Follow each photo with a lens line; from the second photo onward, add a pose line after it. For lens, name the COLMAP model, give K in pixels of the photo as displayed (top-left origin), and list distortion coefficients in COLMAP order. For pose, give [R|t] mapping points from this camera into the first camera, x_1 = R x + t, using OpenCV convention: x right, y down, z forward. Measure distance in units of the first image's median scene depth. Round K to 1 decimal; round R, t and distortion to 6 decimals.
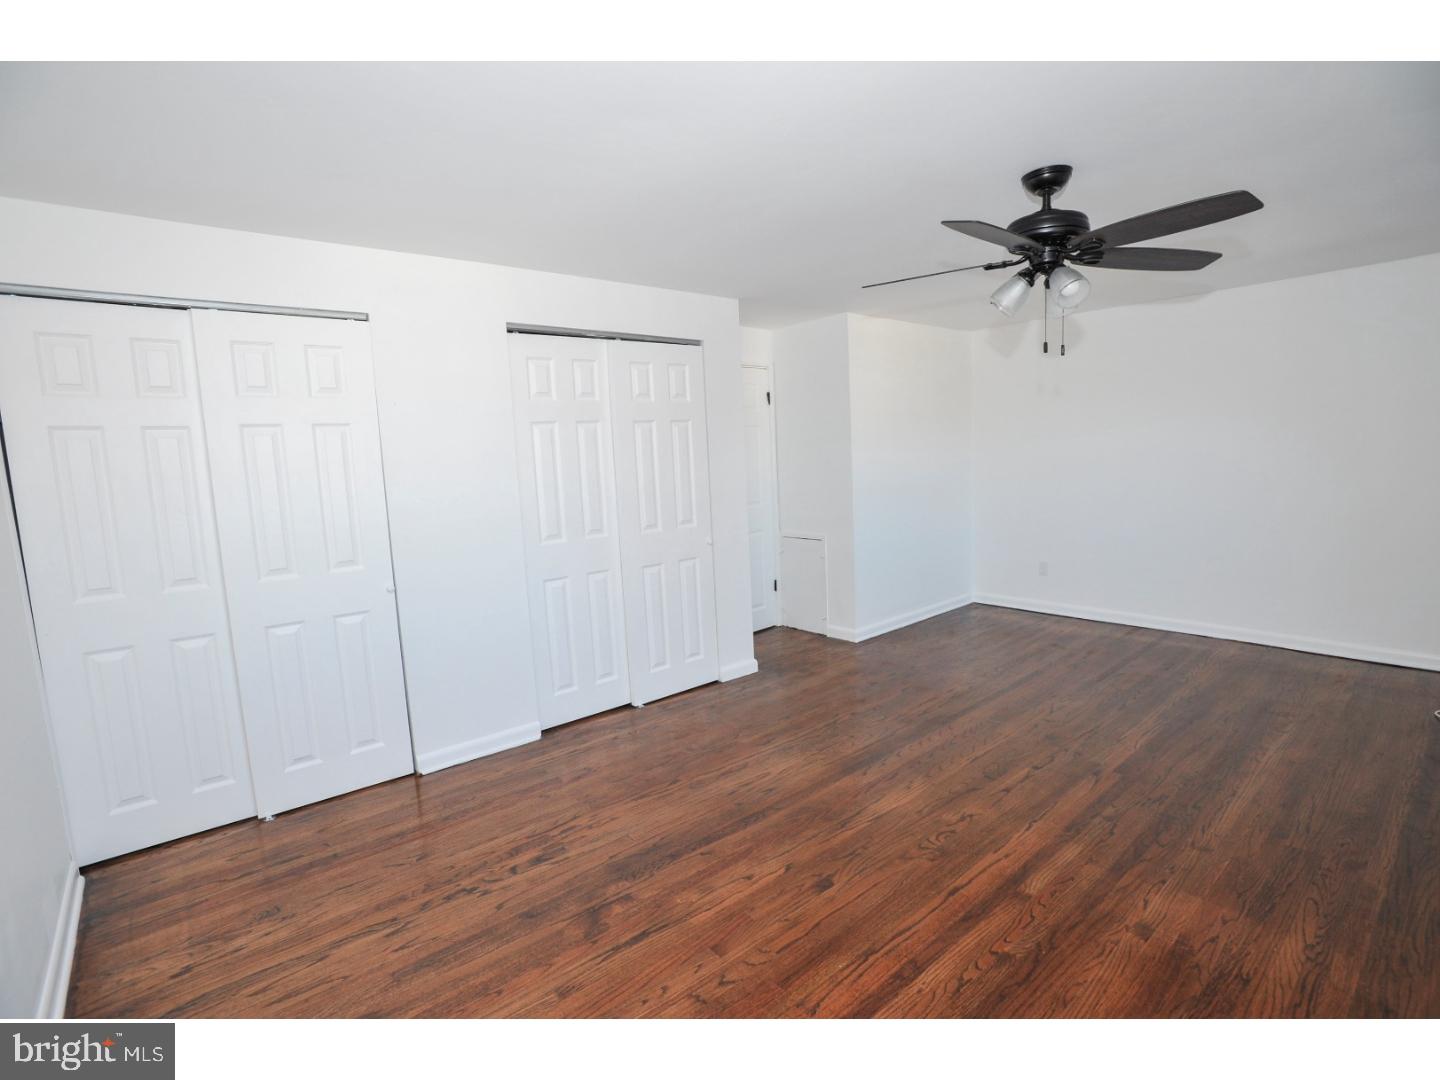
lens RADIAL K [[701.4, 0, 715.5], [0, 701.4, 544.4], [0, 0, 1]] dist [-0.061510, 0.022588]
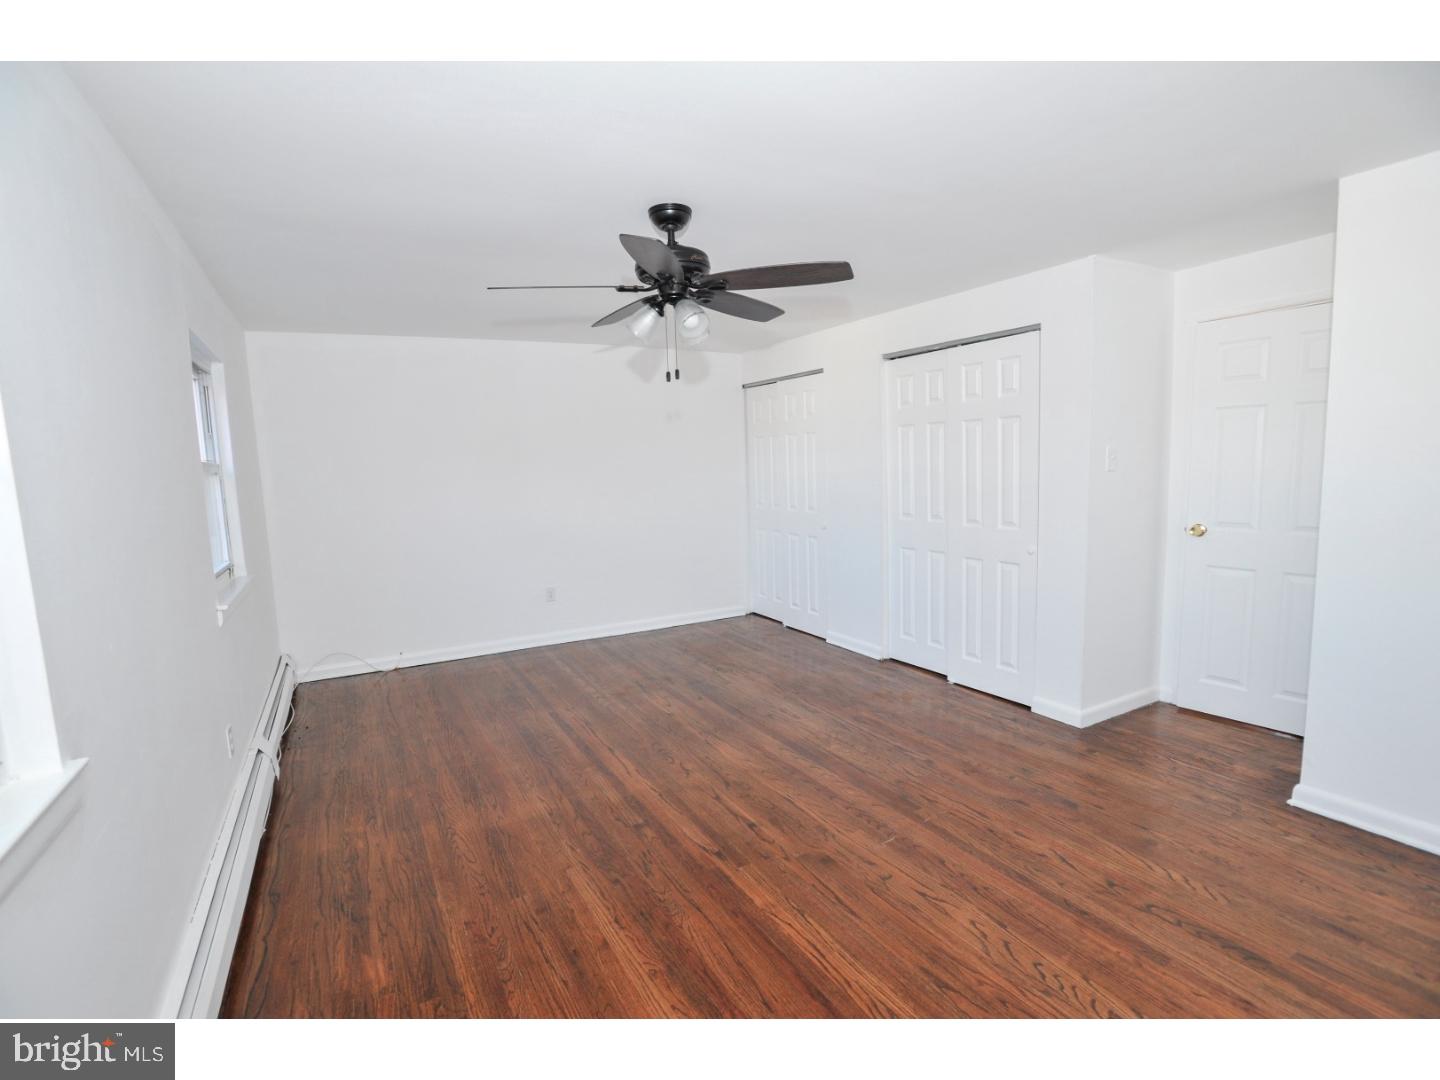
lens RADIAL K [[701.4, 0, 715.5], [0, 701.4, 544.4], [0, 0, 1]] dist [-0.061510, 0.022588]
pose [[-0.203477, 0.164858, -0.965101, 1.357848], [-0.080190, 0.979604, 0.184242, -0.207752], [0.975790, 0.114880, -0.186107, 1.138345]]
